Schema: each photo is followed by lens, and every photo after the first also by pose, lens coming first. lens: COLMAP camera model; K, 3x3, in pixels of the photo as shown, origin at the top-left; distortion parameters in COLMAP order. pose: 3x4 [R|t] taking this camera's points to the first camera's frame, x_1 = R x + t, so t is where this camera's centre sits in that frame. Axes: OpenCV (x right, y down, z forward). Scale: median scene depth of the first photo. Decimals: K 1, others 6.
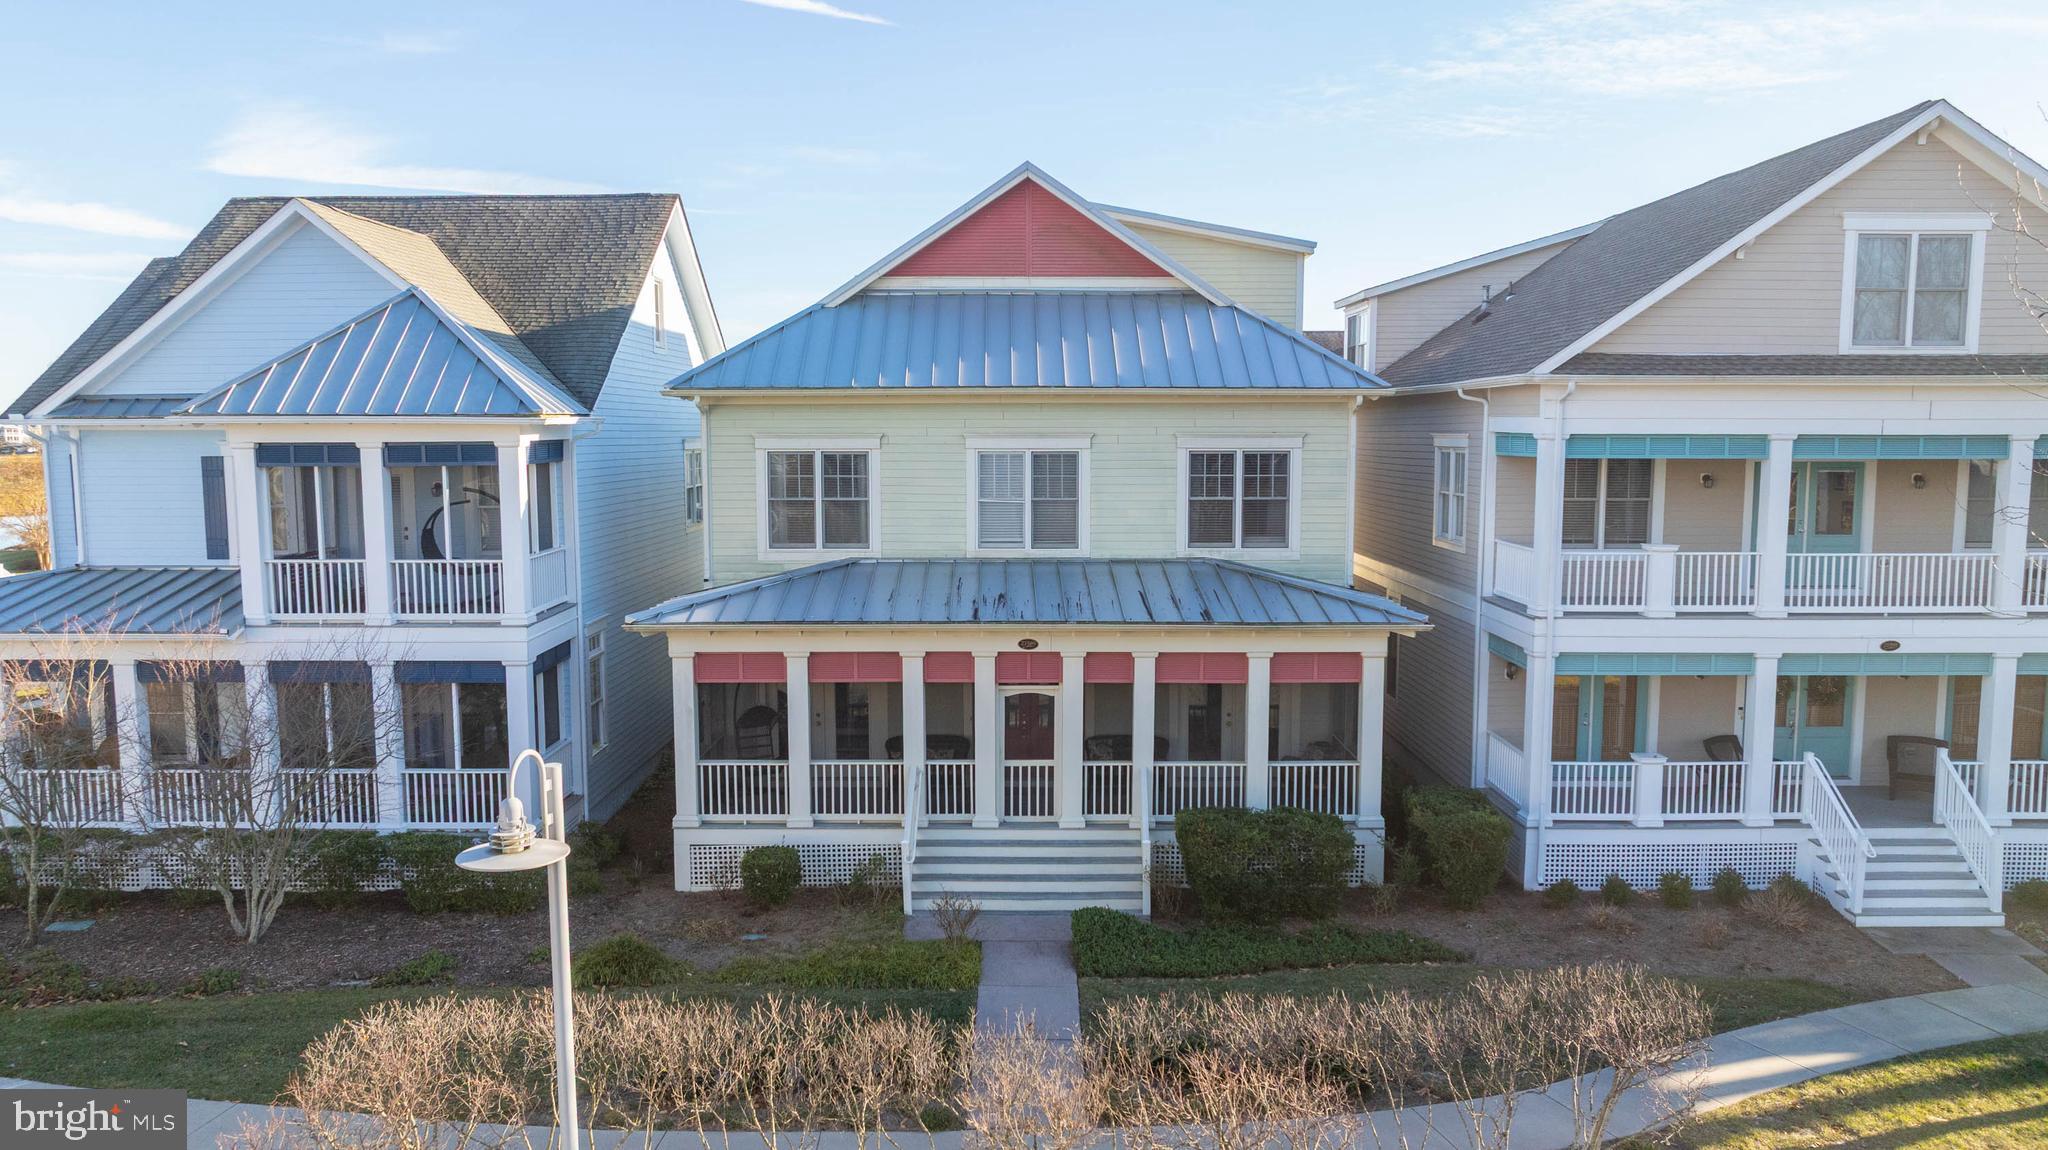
lens RADIAL K [[1467.7, 0, 1021.9], [0, 1467.7, 584.7], [0, 0, 1]] dist [-0.033443, 0.029368]
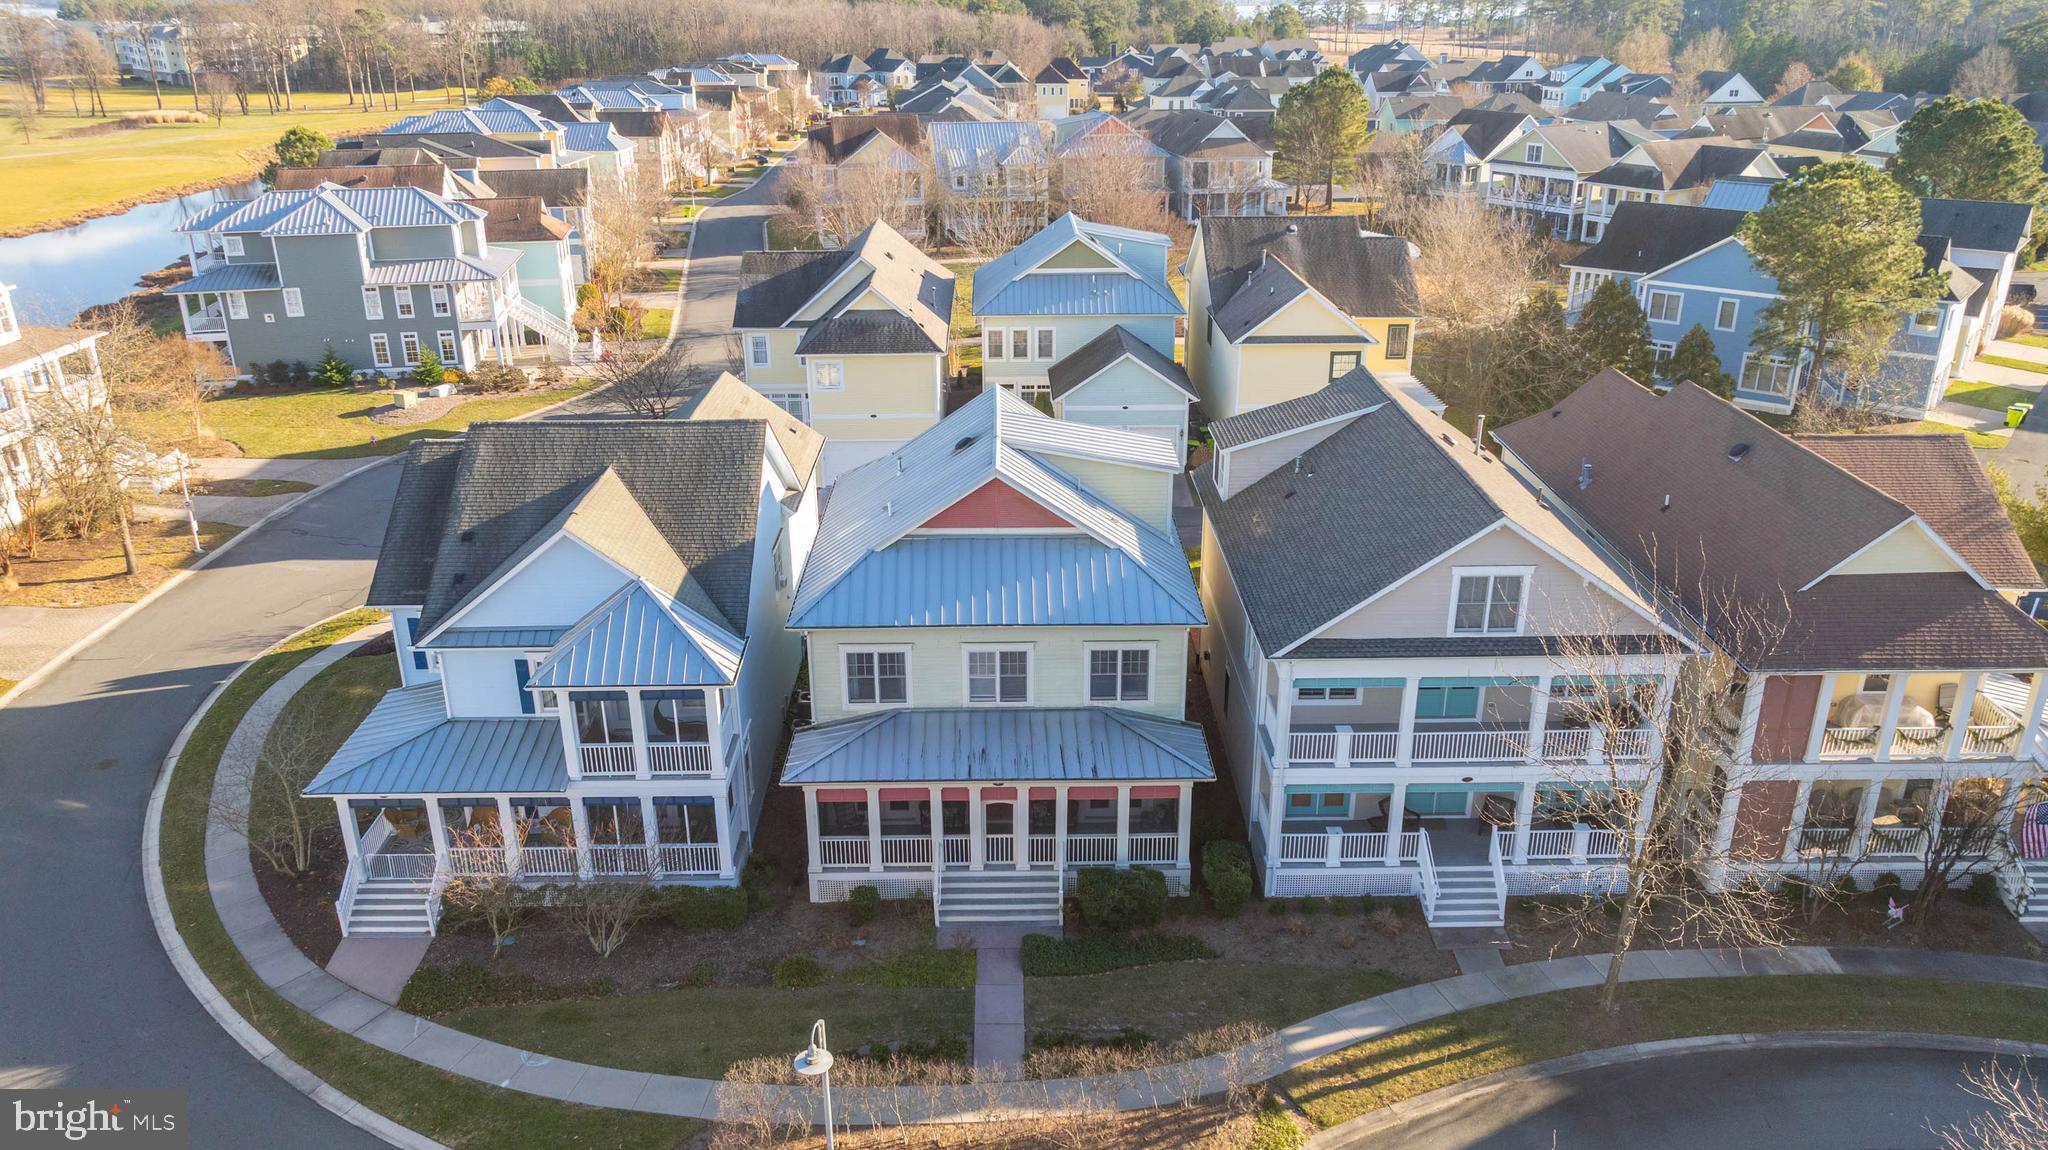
lens RADIAL K [[1467.7, 0, 1021.6], [0, 1467.7, 567.8], [0, 0, 1]] dist [-0.033443, 0.029368]
pose [[0.999865, -0.009846, 0.013192, 0.011579], [0.005899, 0.962498, 0.271225, -0.707643], [-0.015368, -0.271110, 0.962426, -0.686597]]
